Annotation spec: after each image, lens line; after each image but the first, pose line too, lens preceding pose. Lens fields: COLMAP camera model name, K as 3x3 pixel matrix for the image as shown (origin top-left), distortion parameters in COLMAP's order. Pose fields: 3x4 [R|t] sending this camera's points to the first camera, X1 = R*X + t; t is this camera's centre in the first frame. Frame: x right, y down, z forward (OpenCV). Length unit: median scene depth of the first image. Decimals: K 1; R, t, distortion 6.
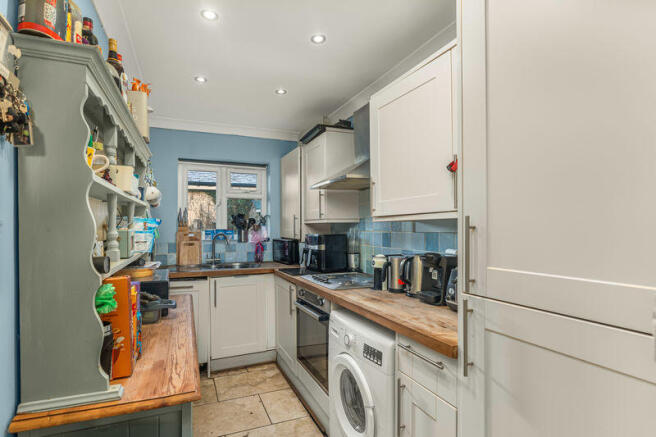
lens RADIAL K [[326.2, 0, 317.1], [0, 326.2, 230.3], [0, 0, 1]] dist [-0.005183, -0.000226]
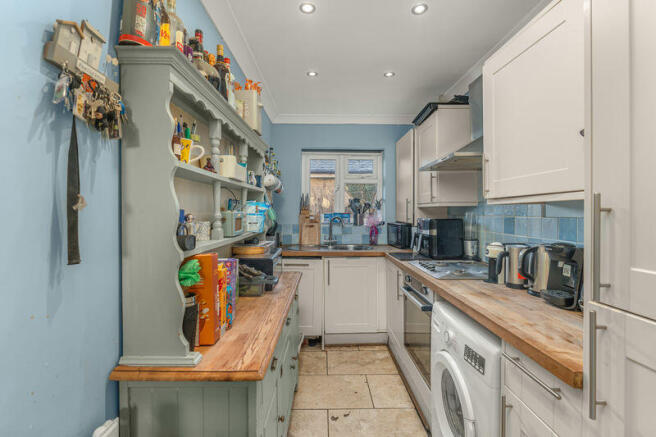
lens RADIAL K [[308.0, 0, 328.6], [0, 308.0, 214.1], [0, 0, 1]] dist [-0.001510, -0.002088]
pose [[0.934444, 0.006504, -0.356051, 0.086164], [-0.007092, 0.999975, -0.000348, 0.002720], [0.356040, 0.002851, 0.934467, 0.094131]]
